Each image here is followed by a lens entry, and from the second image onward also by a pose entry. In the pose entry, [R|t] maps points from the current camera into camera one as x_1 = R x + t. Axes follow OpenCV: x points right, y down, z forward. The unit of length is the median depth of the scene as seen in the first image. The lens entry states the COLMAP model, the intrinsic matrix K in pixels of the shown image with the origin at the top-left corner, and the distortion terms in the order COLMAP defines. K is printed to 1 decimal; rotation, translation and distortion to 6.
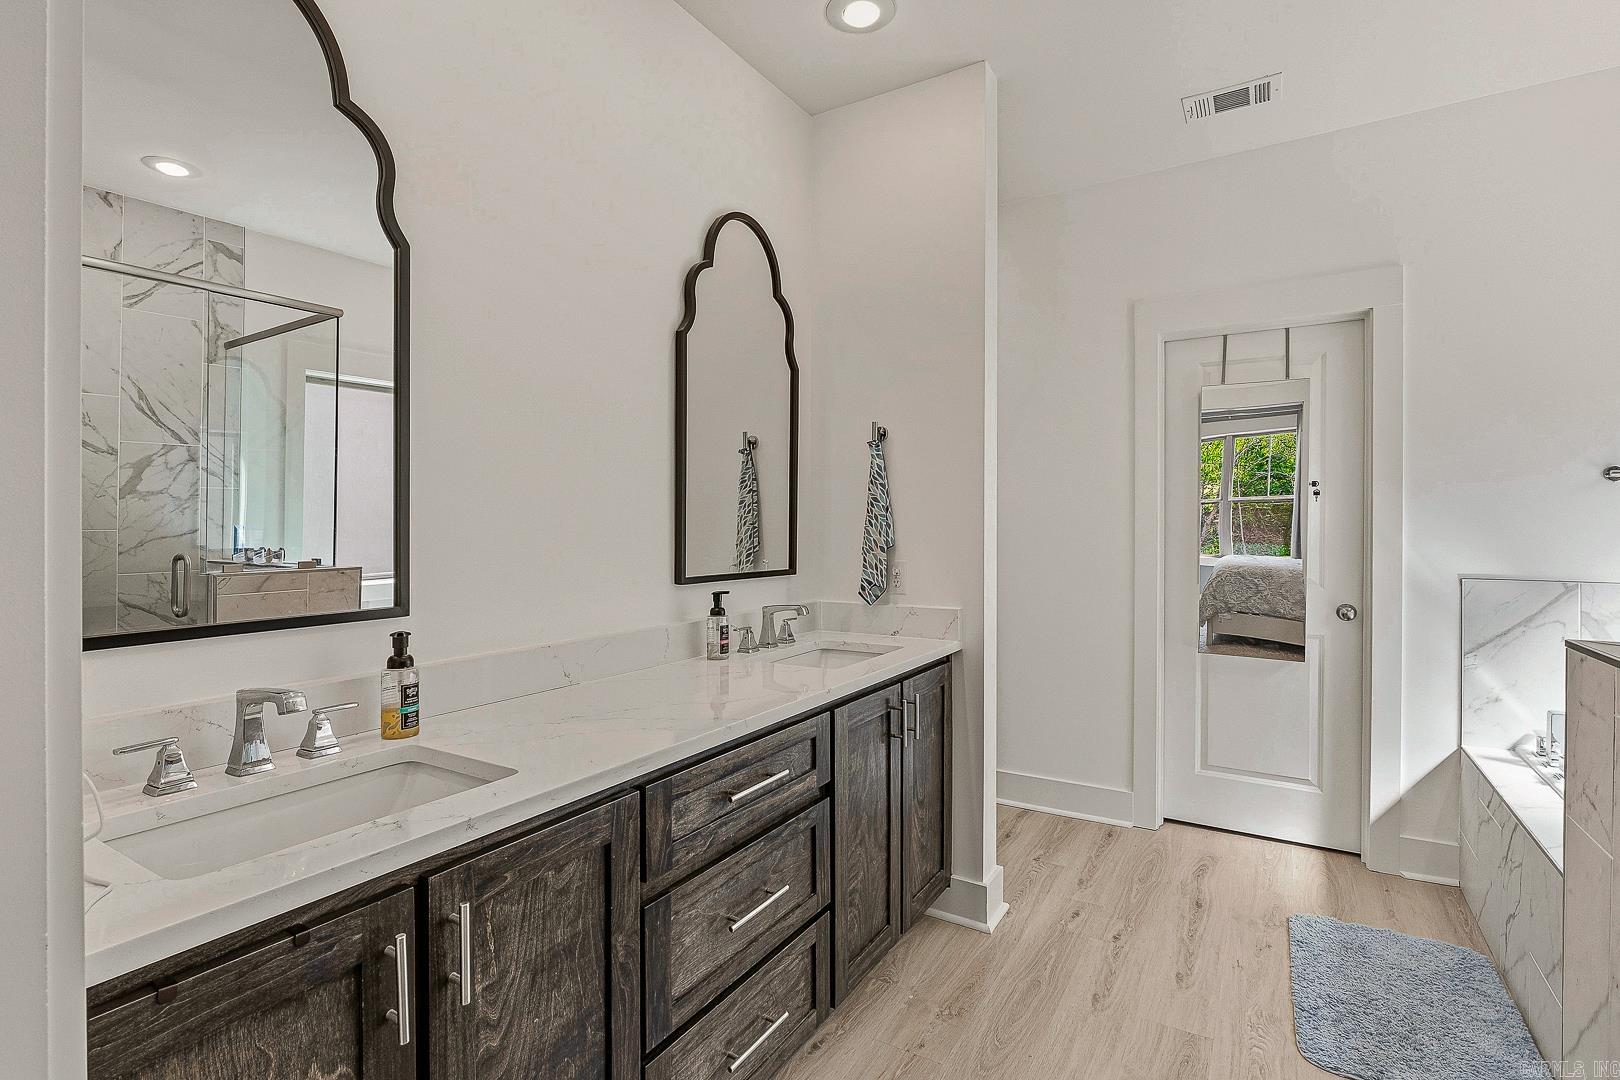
lens RADIAL K [[762.1, 0, 827.0], [0, 762.1, 537.9], [0, 0, 1]] dist [-0.007683, 0.000882]
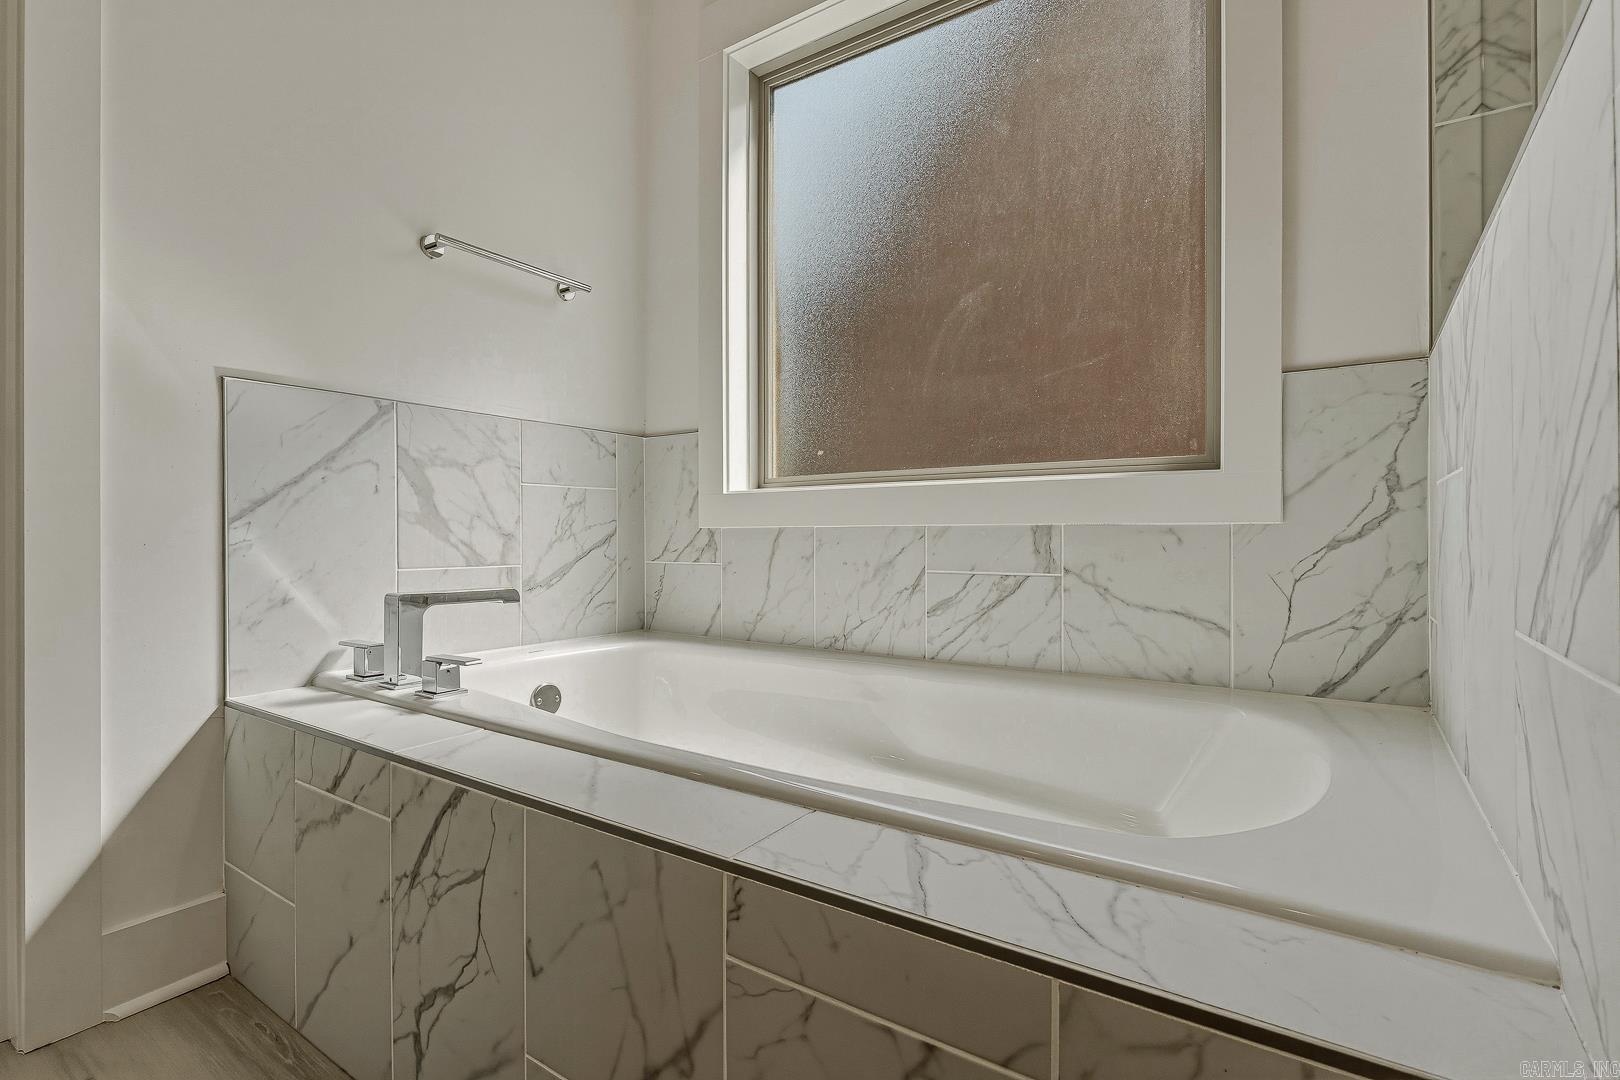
lens RADIAL K [[762.1, 0, 820.7], [0, 762.1, 547.3], [0, 0, 1]] dist [-0.007683, 0.000882]
pose [[0.051030, -0.006291, 0.998677, 0.350194], [0.009513, 0.999938, 0.005812, 0.174916], [-0.998652, 0.009204, 0.051087, 0.580328]]
